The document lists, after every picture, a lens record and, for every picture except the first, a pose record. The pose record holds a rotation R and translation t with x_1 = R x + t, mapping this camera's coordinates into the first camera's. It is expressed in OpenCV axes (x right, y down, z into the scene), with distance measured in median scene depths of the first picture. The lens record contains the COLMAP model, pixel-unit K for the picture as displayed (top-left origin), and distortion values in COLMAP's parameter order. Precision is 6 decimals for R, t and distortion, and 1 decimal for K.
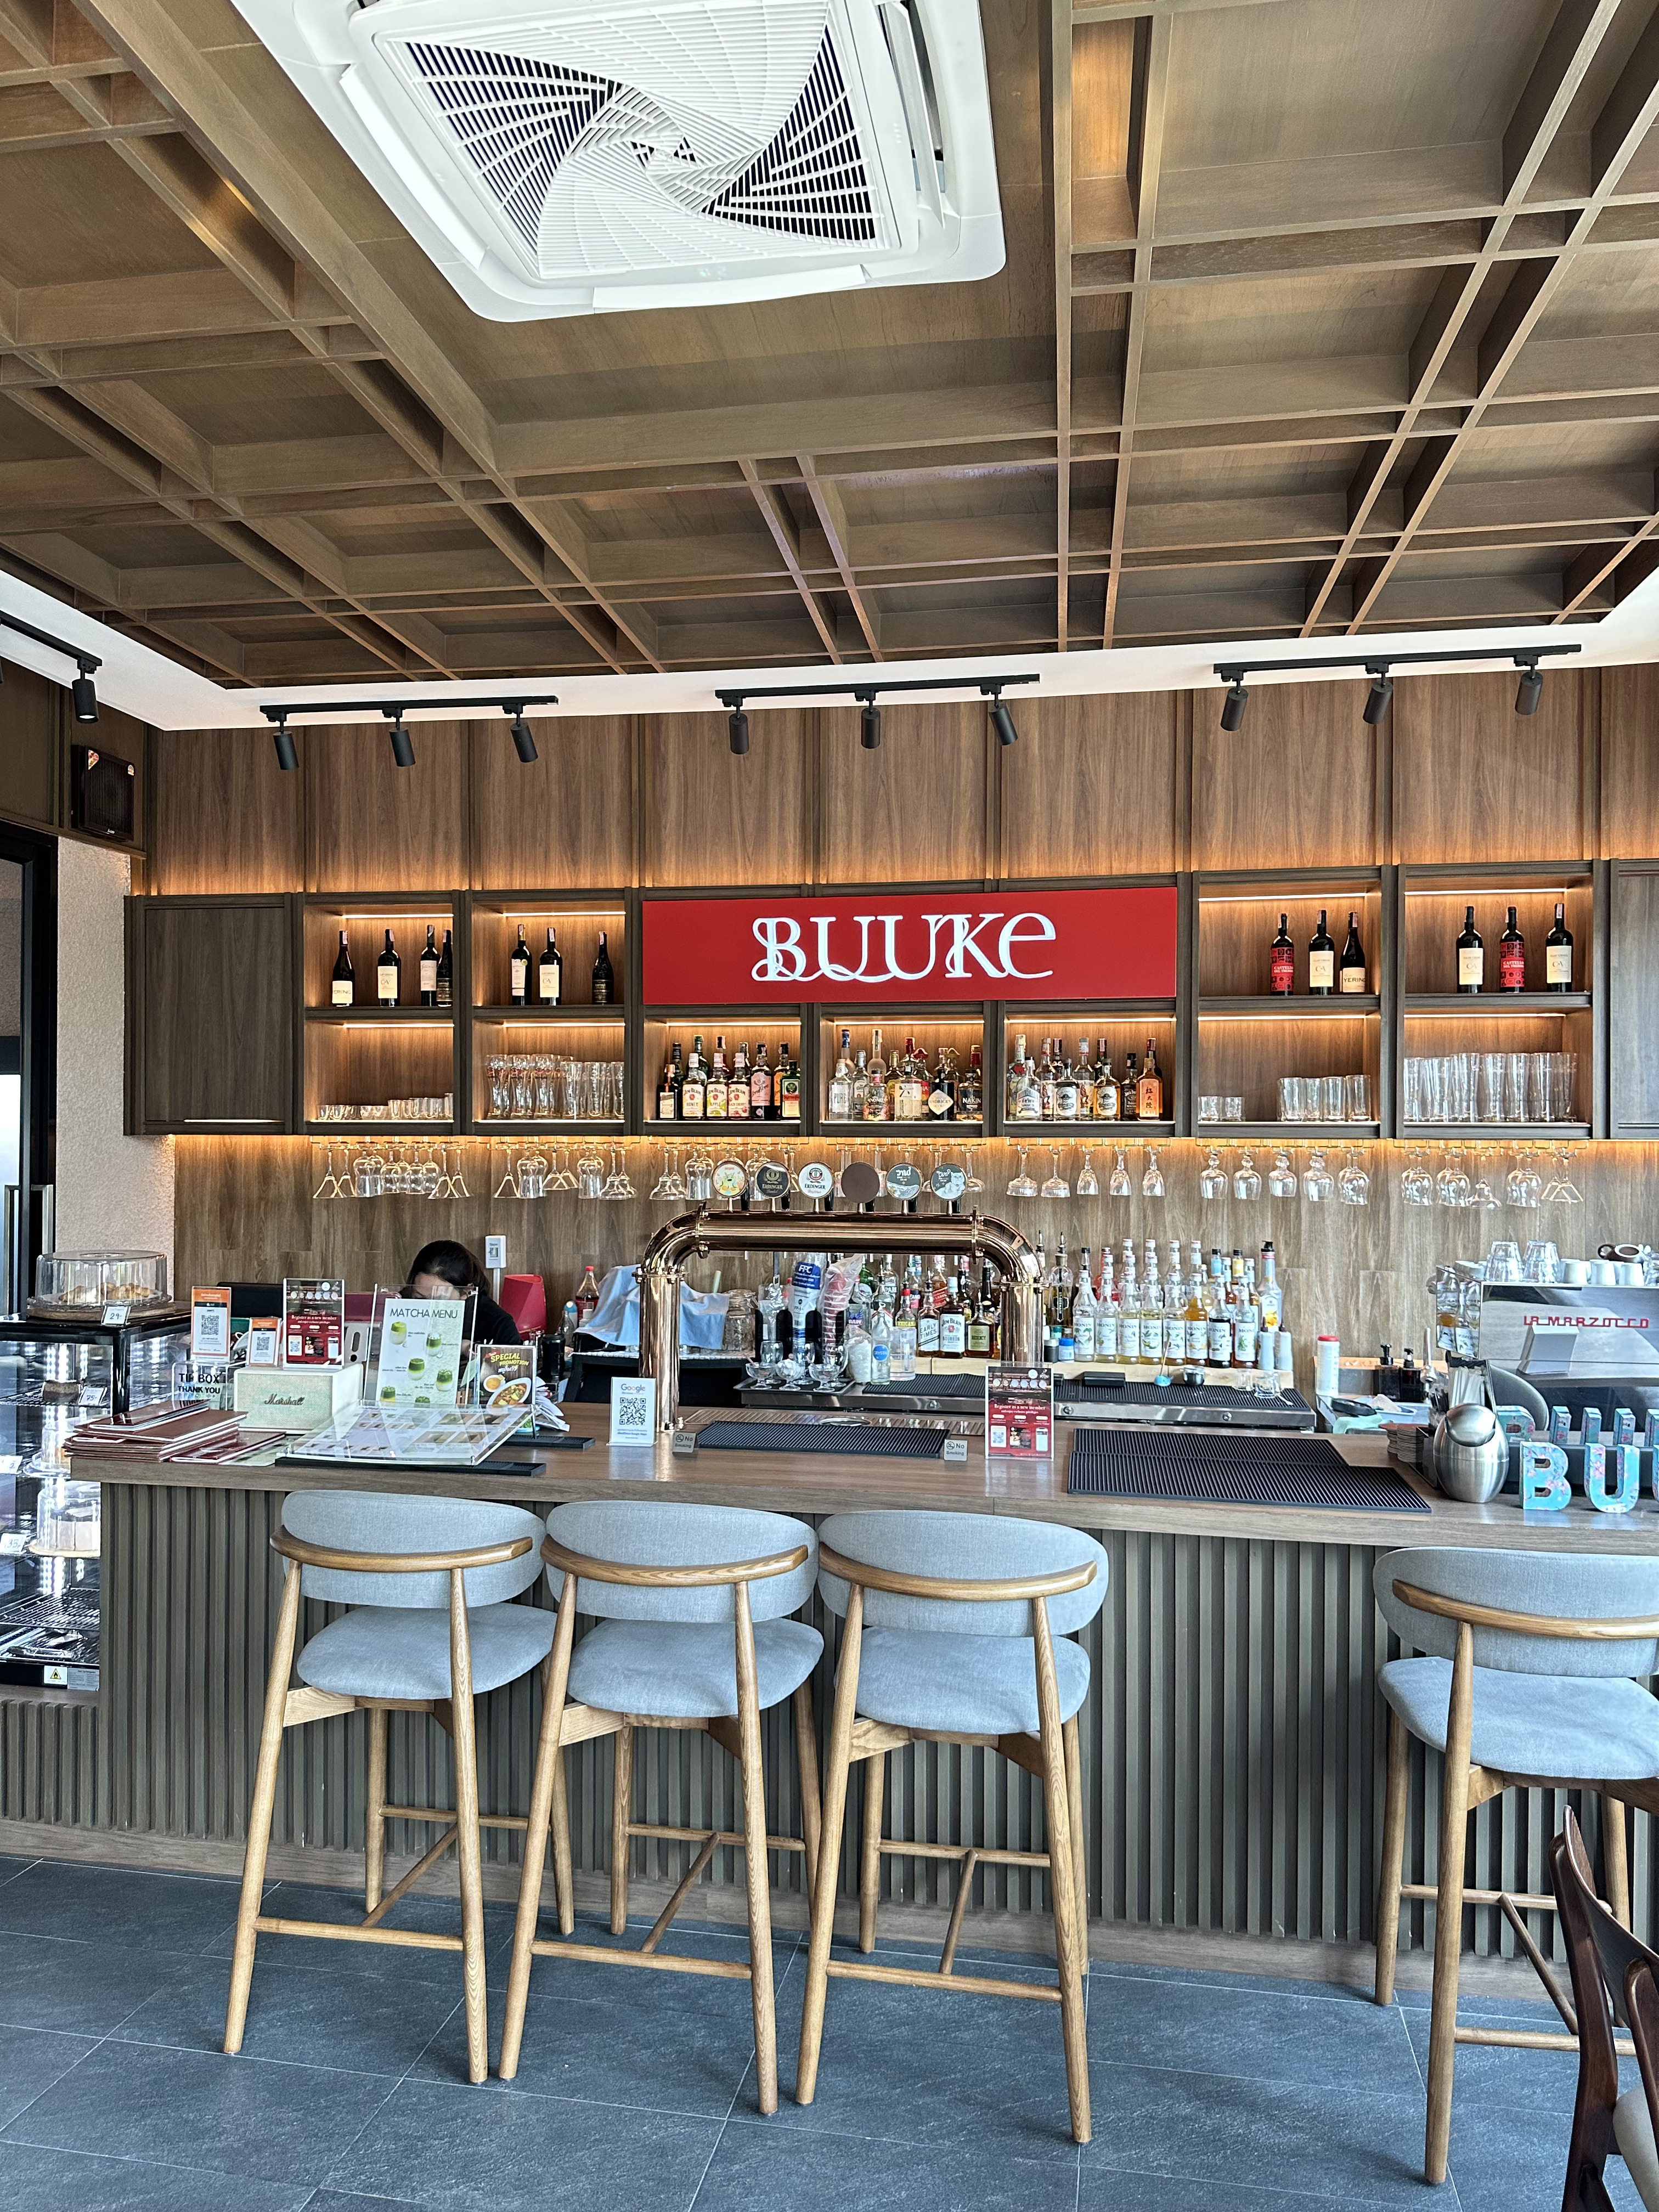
lens RADIAL K [[1549.7, 0, 811.3], [0, 1549.7, 1123.5], [0, 0, 1]] dist [0.083570, -0.105915]
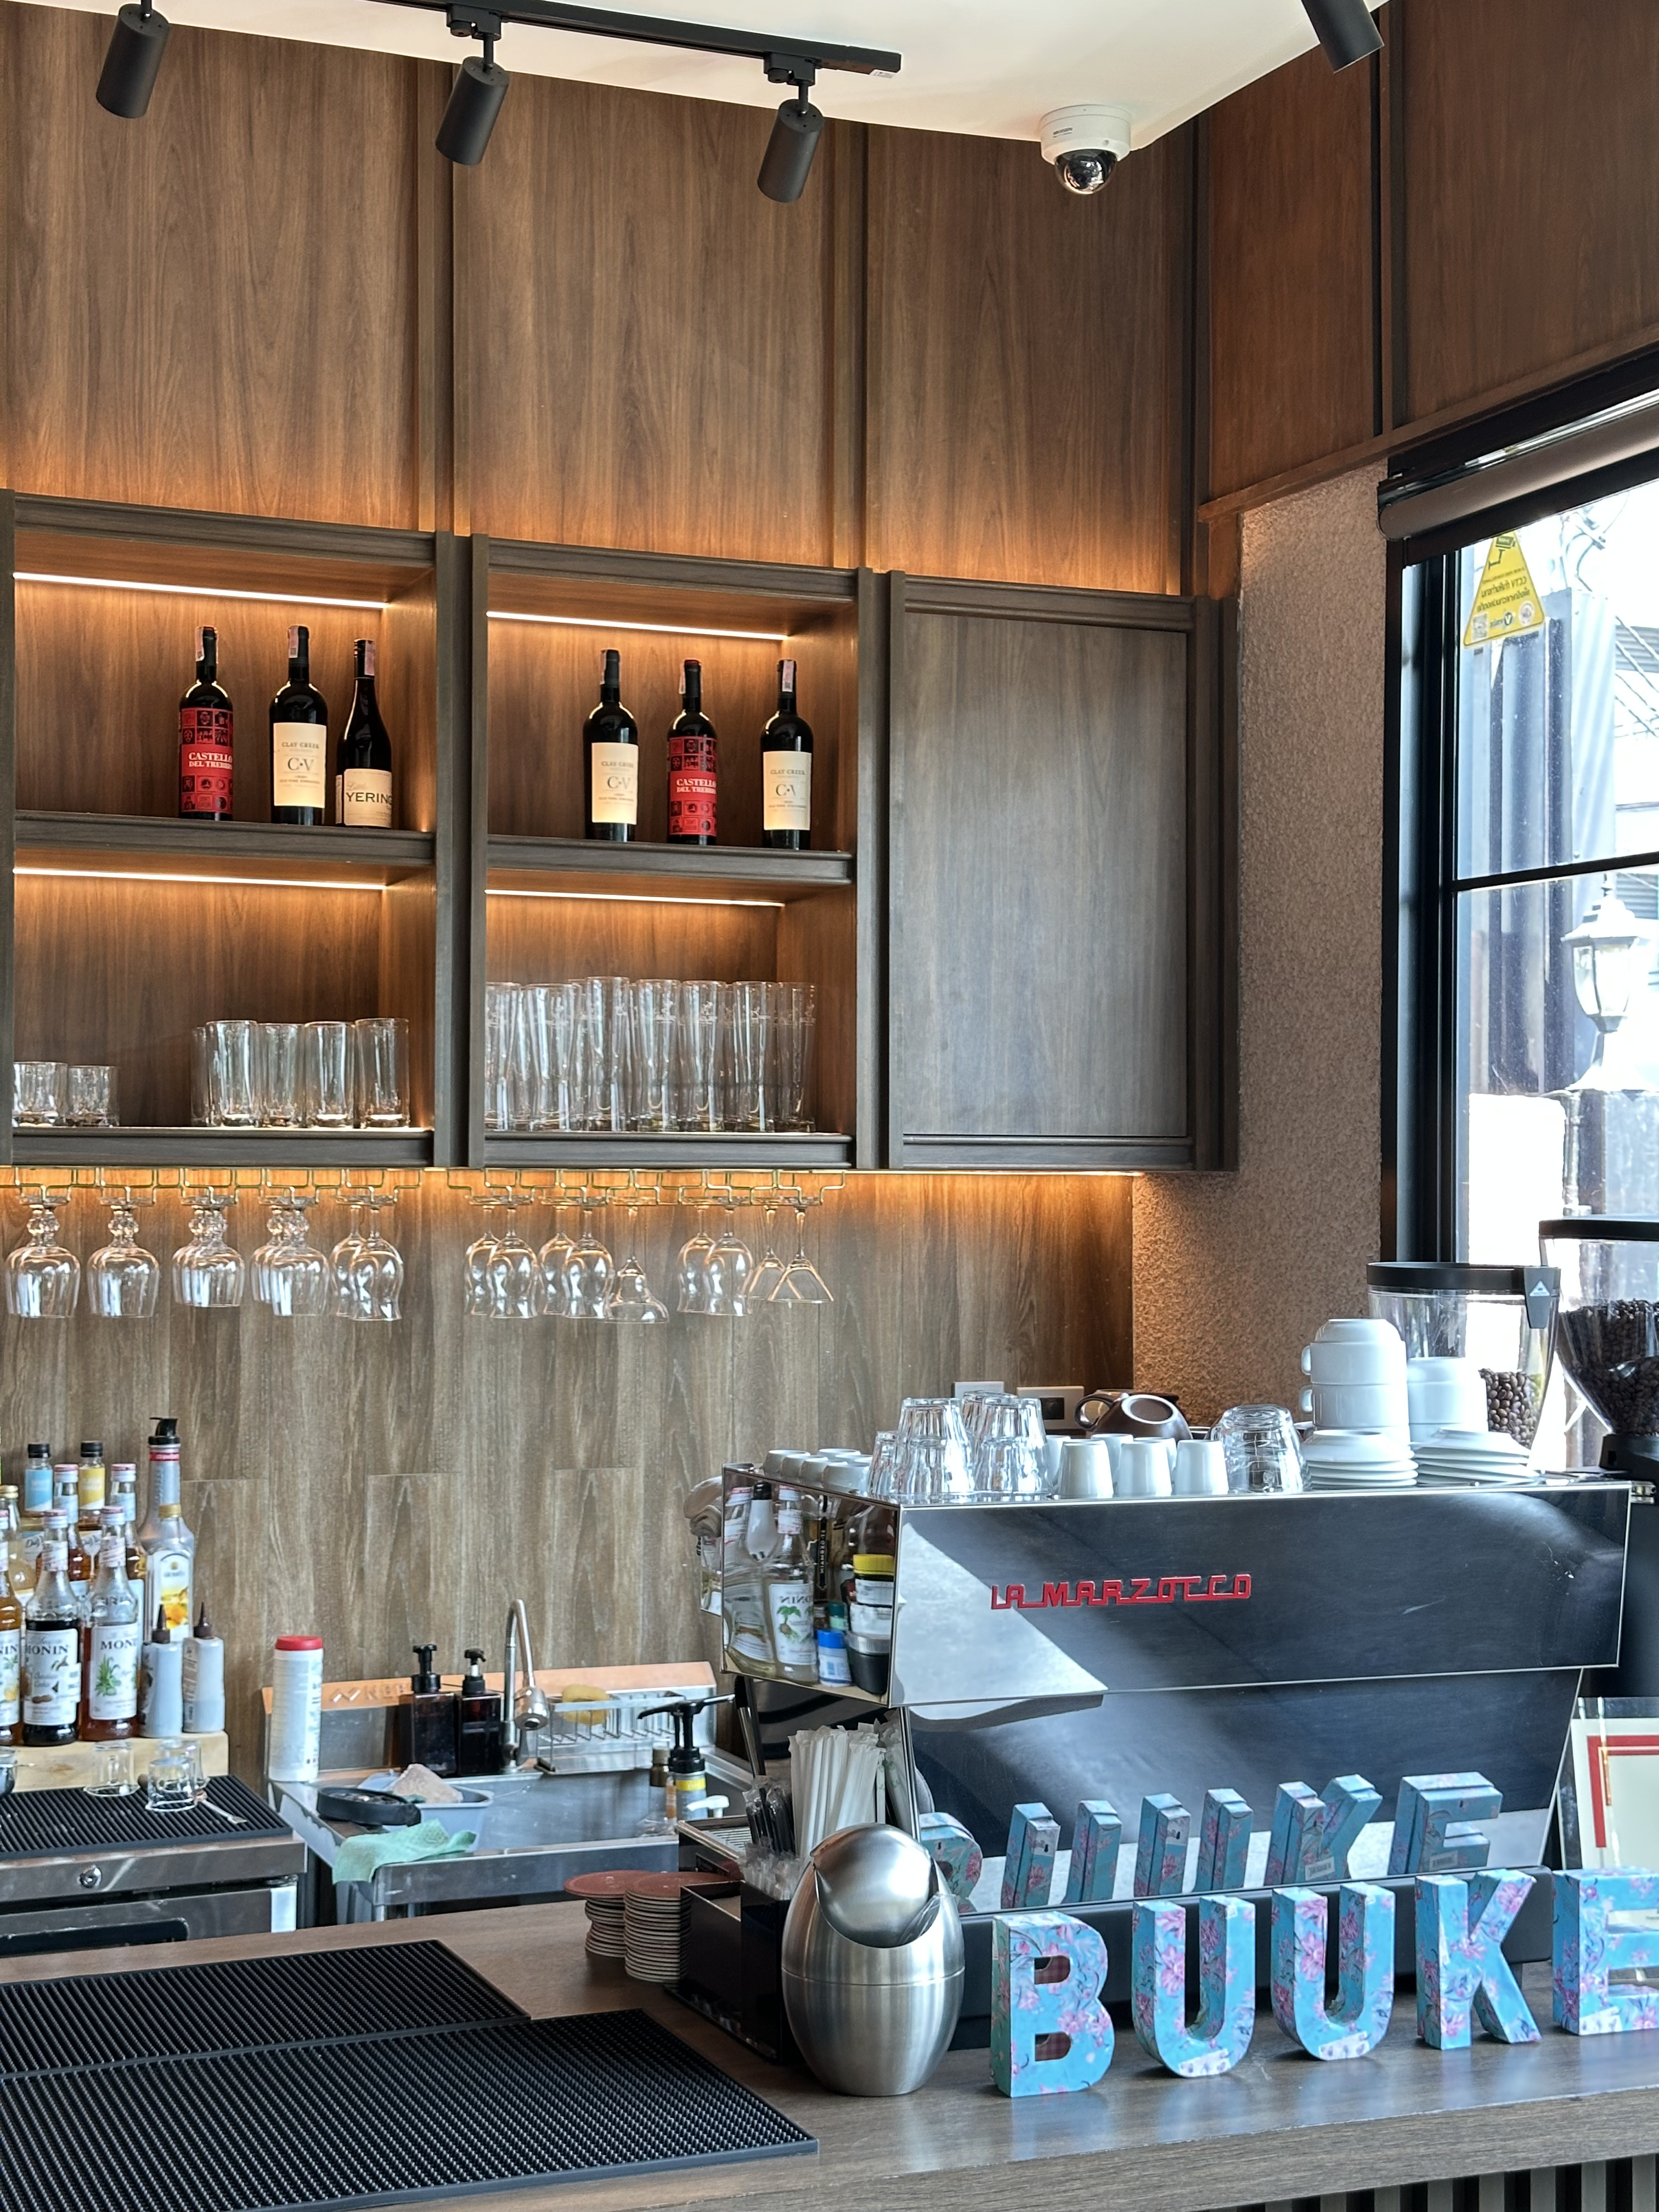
lens RADIAL K [[3087.9, 0, 841.4], [0, 3087.9, 1097.4], [0, 0, 1]] dist [0.140634, 0.000000]
pose [[0.845200, 0.015493, 0.534225, 0.003414], [-0.002088, 0.999668, -0.025688, 0.011803], [-0.534446, 0.020596, 0.844952, 0.211927]]
